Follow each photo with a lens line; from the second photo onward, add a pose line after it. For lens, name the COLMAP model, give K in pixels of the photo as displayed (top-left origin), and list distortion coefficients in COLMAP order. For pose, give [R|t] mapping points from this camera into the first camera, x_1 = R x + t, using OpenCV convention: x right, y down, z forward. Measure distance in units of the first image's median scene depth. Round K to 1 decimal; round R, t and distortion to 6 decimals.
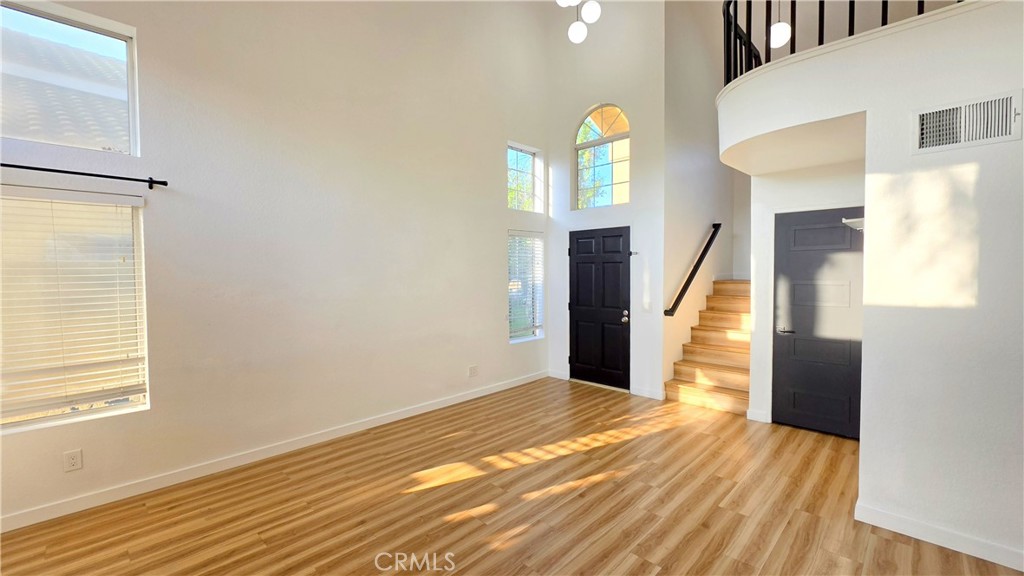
lens RADIAL K [[453.2, 0, 512.0], [0, 453.2, 288.0], [0, 0, 1]] dist [-0.008632, -0.000124]
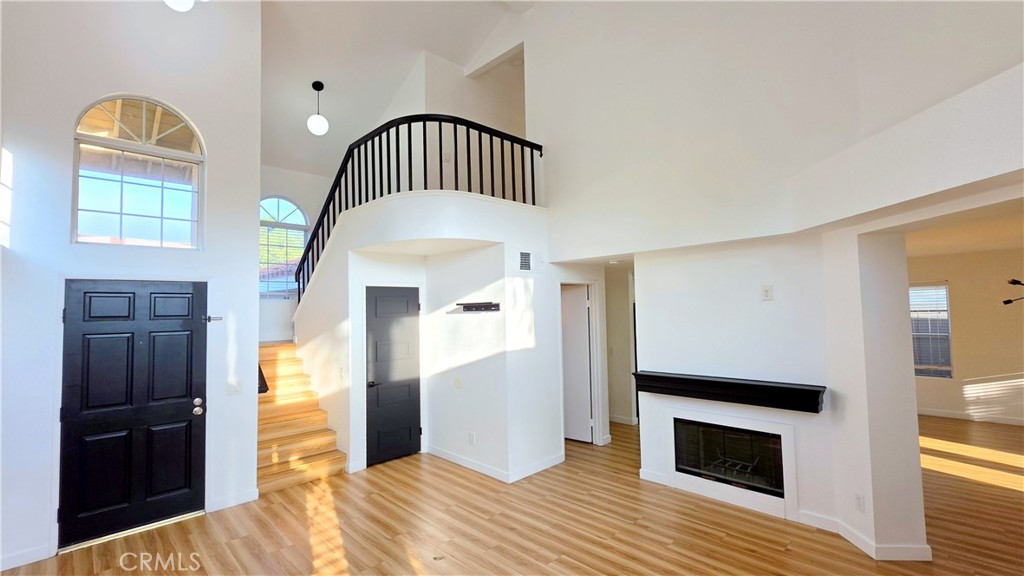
lens RADIAL K [[453.2, 0, 512.0], [0, 453.2, 288.0], [0, 0, 1]] dist [-0.008632, -0.000124]
pose [[-0.025700, 0.057154, 0.998035, -0.530586], [0.055802, 0.996890, -0.055652, -0.062255], [-0.998111, 0.054262, -0.028809, 0.559513]]
